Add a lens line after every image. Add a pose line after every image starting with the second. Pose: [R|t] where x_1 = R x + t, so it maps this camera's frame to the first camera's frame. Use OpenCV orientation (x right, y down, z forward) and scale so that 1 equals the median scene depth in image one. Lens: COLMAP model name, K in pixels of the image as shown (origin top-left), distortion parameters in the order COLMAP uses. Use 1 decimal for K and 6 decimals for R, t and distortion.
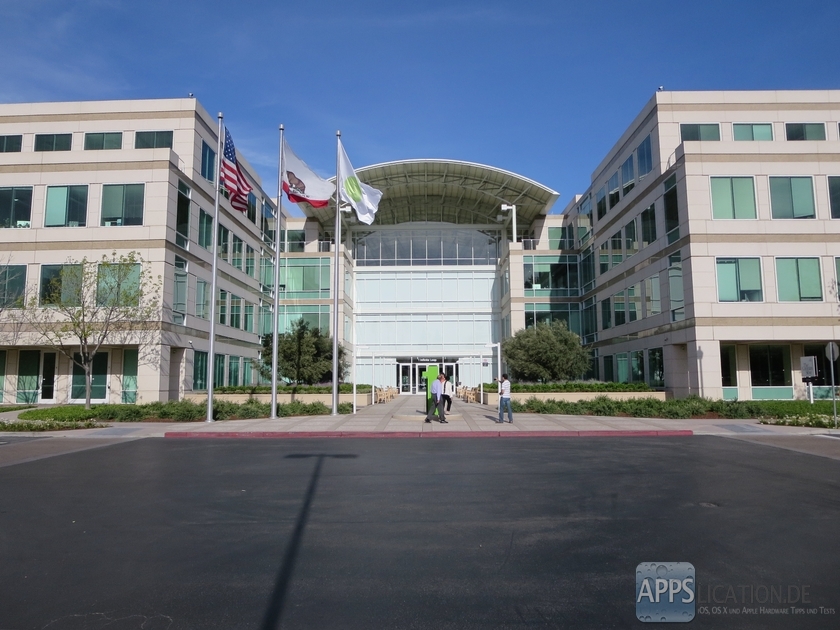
lens RADIAL K [[587.3, 0, 420.0], [0, 587.3, 314.9], [0, 0, 1]] dist [-0.035335, 0.002145]
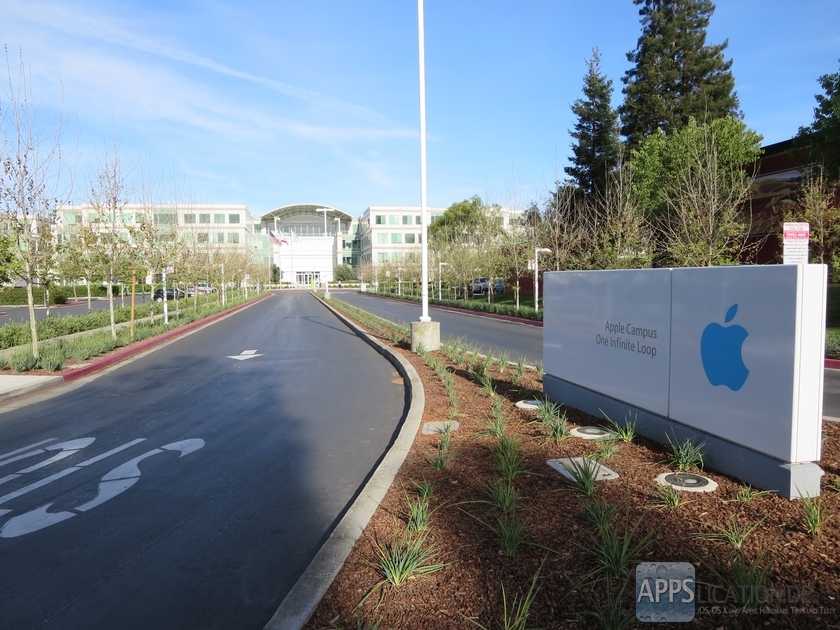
lens RADIAL K [[587.3, 0, 419.0], [0, 587.3, 314.9], [0, 0, 1]] dist [-0.035335, 0.002145]
pose [[0.976407, -0.017474, 0.215231, -0.078879], [-0.019709, 0.985349, 0.169407, -0.217088], [-0.215038, -0.169652, 0.961757, -1.875035]]
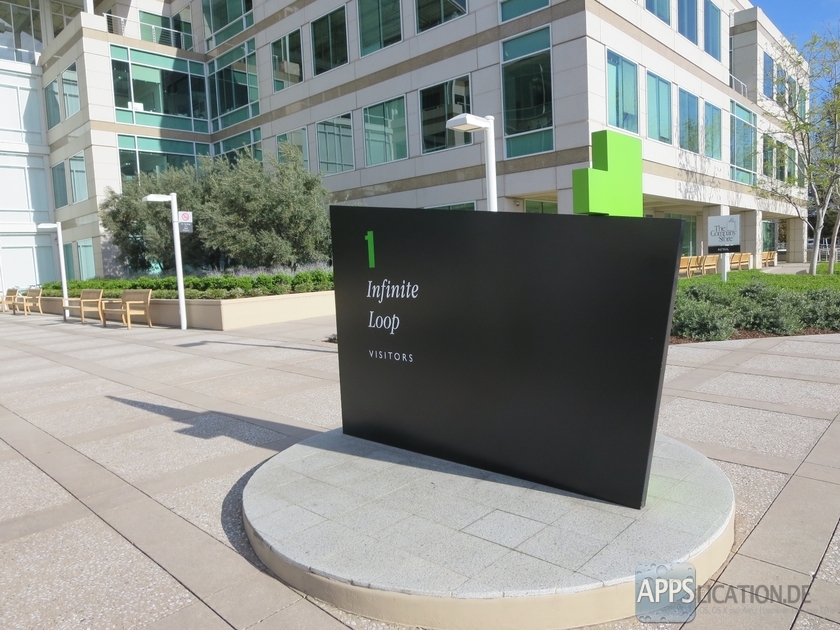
lens RADIAL K [[587.3, 0, 420.7], [0, 587.3, 321.8], [0, 0, 1]] dist [-0.035335, 0.002145]
pose [[0.672836, -0.102876, 0.732604, -0.047517], [-0.043075, 0.983156, 0.177620, 0.044814], [-0.738536, -0.151066, 0.657072, 0.398843]]
